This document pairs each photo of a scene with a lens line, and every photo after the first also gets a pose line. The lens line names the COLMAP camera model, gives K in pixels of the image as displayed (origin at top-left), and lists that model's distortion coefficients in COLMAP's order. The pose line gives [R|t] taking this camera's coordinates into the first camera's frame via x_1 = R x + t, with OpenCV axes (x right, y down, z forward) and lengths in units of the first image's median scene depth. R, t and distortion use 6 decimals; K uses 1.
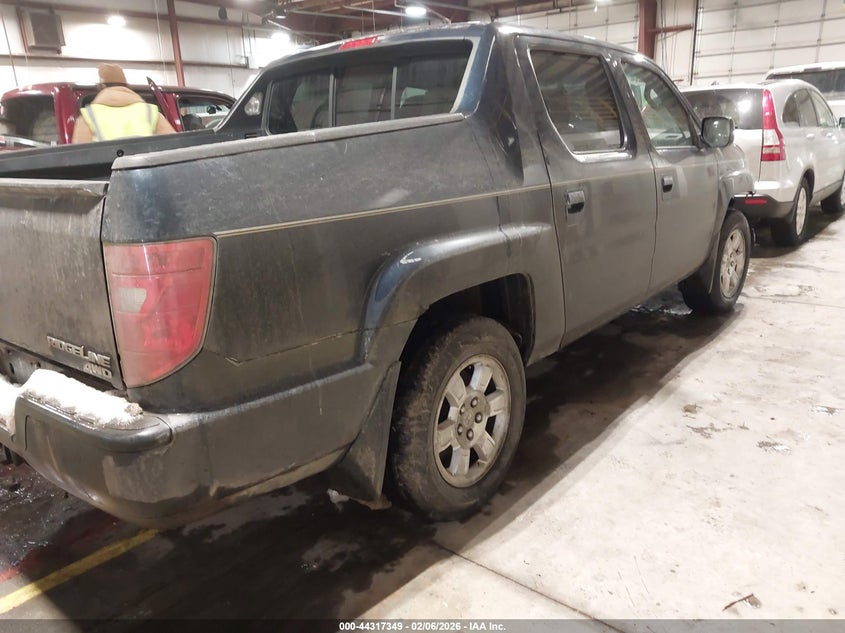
lens RADIAL K [[673.1, 0, 418.8], [0, 673.1, 315.2], [0, 0, 1]] dist [-0.013931, -0.009832]
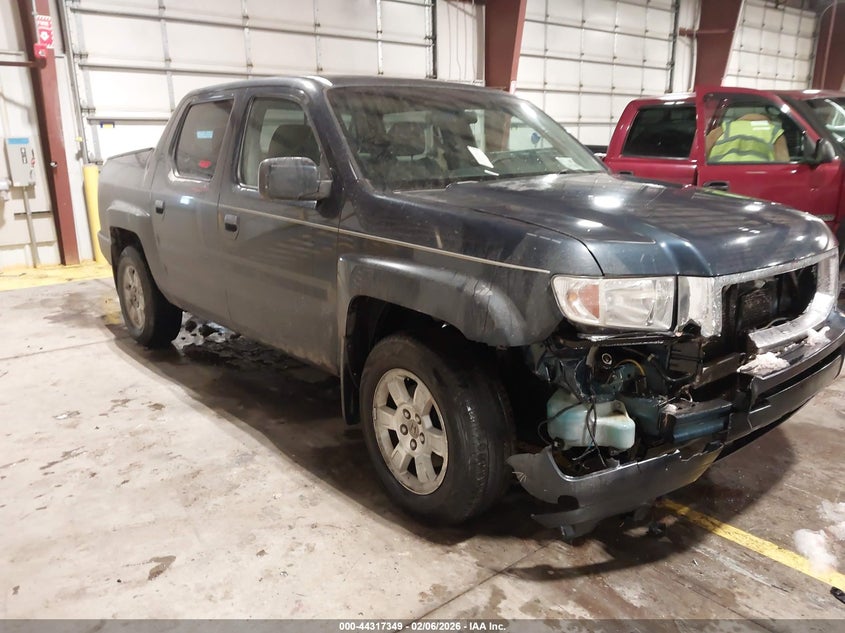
lens RADIAL K [[673.1, 0, 418.8], [0, 673.1, 315.2], [0, 0, 1]] dist [-0.013931, -0.009832]
pose [[-0.164956, 0.334186, -0.927960, 1.257097], [-0.215831, 0.905815, 0.364578, -0.494564], [0.962396, 0.260421, -0.077292, 1.362573]]
